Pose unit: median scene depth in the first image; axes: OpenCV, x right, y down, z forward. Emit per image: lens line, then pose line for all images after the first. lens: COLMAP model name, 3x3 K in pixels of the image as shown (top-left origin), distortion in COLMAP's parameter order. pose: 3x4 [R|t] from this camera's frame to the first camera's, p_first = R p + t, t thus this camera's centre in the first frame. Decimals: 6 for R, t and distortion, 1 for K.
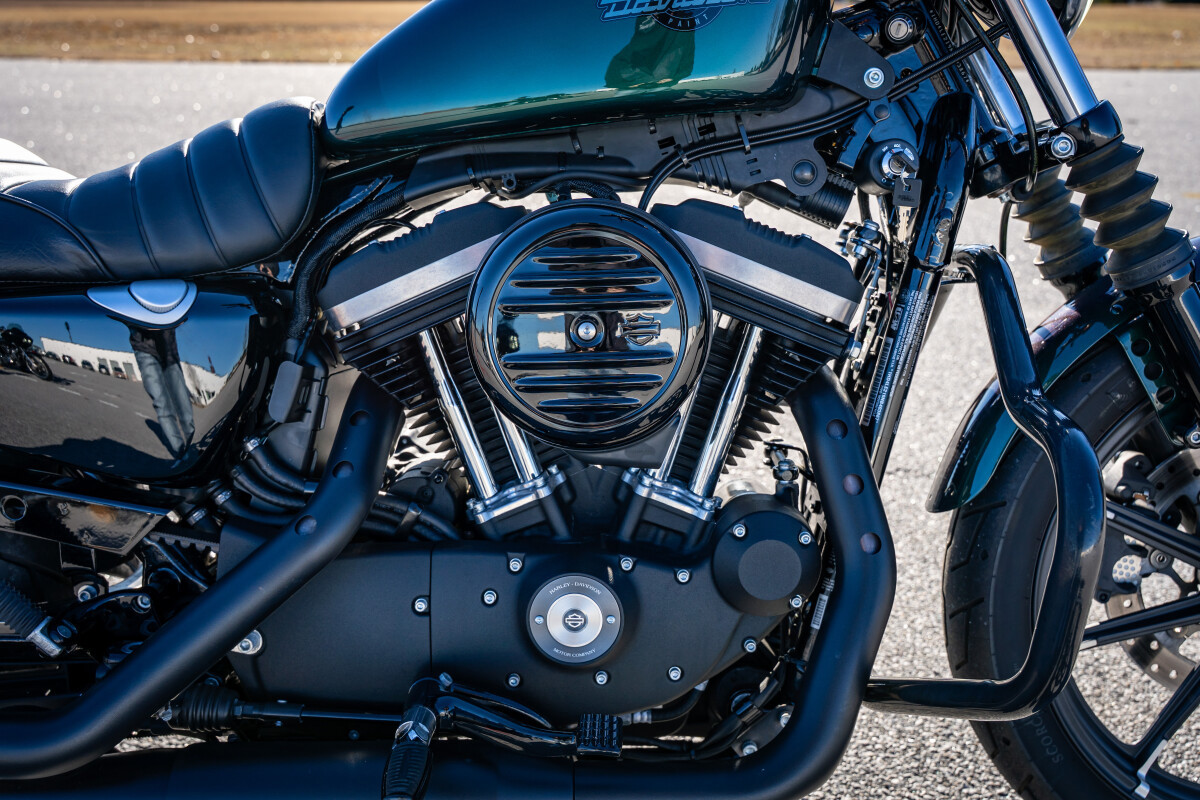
lens RADIAL K [[1137.8, 0, 603.6], [0, 1137.8, 403.3], [0, 0, 1]] dist [0.009810, 0.000000]
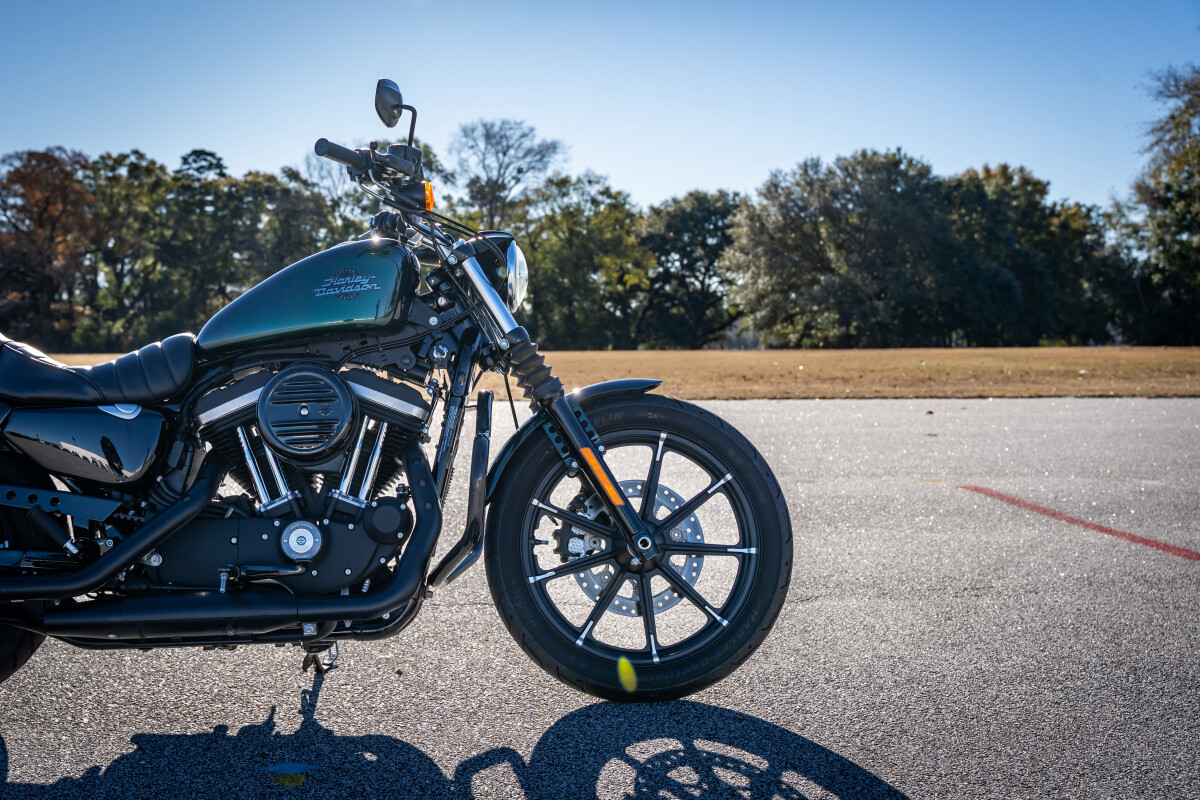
lens RADIAL K [[1568.6, 0, 598.0], [0, 1568.6, 404.1], [0, 0, 1]] dist [-0.003749, 0.000000]
pose [[0.997017, -0.017298, 0.075216, 0.325963], [0.039410, 0.952030, -0.303457, 0.876933], [-0.066359, 0.305516, 0.949872, -2.058056]]
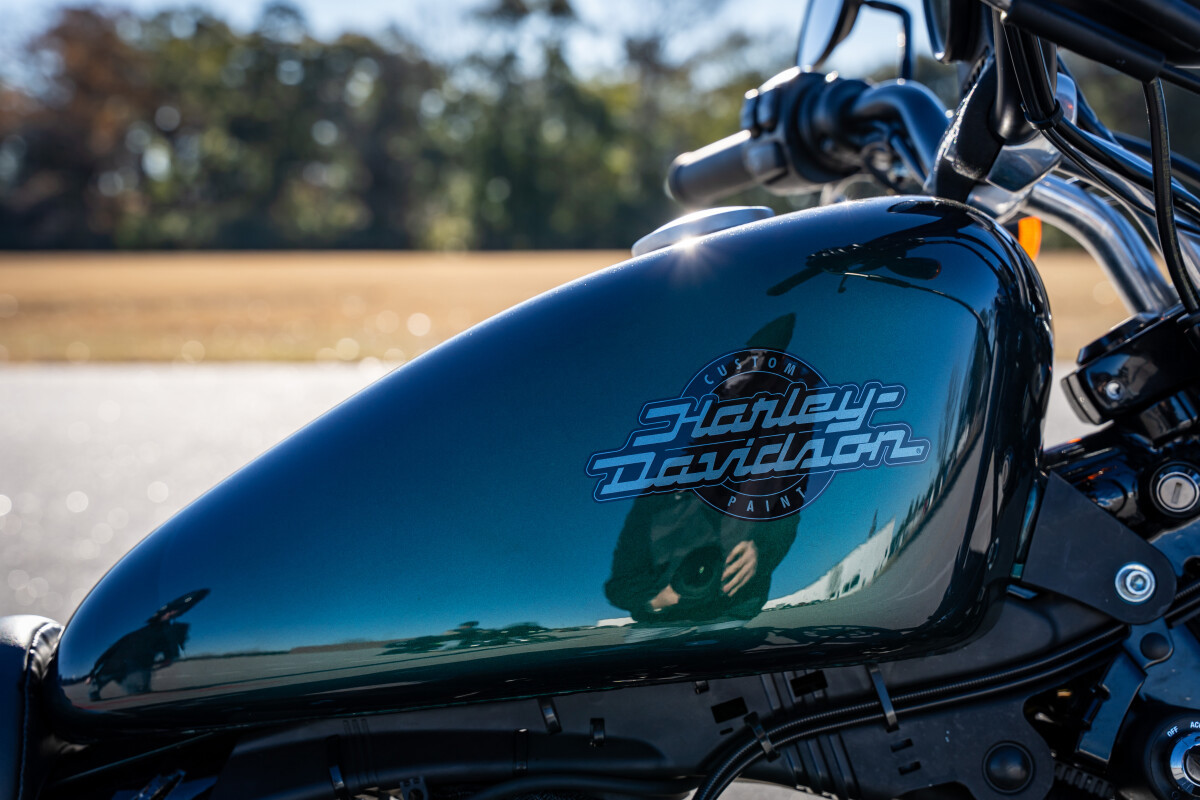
lens RADIAL K [[1894.7, 0, 593.3], [0, 1894.7, 399.0], [0, 0, 1]] dist [0.036274, 0.000000]
pose [[0.999868, -0.011446, -0.011526, 0.006669], [0.008042, 0.965312, -0.260977, -0.143577], [0.014113, 0.260850, 0.965276, 0.155950]]
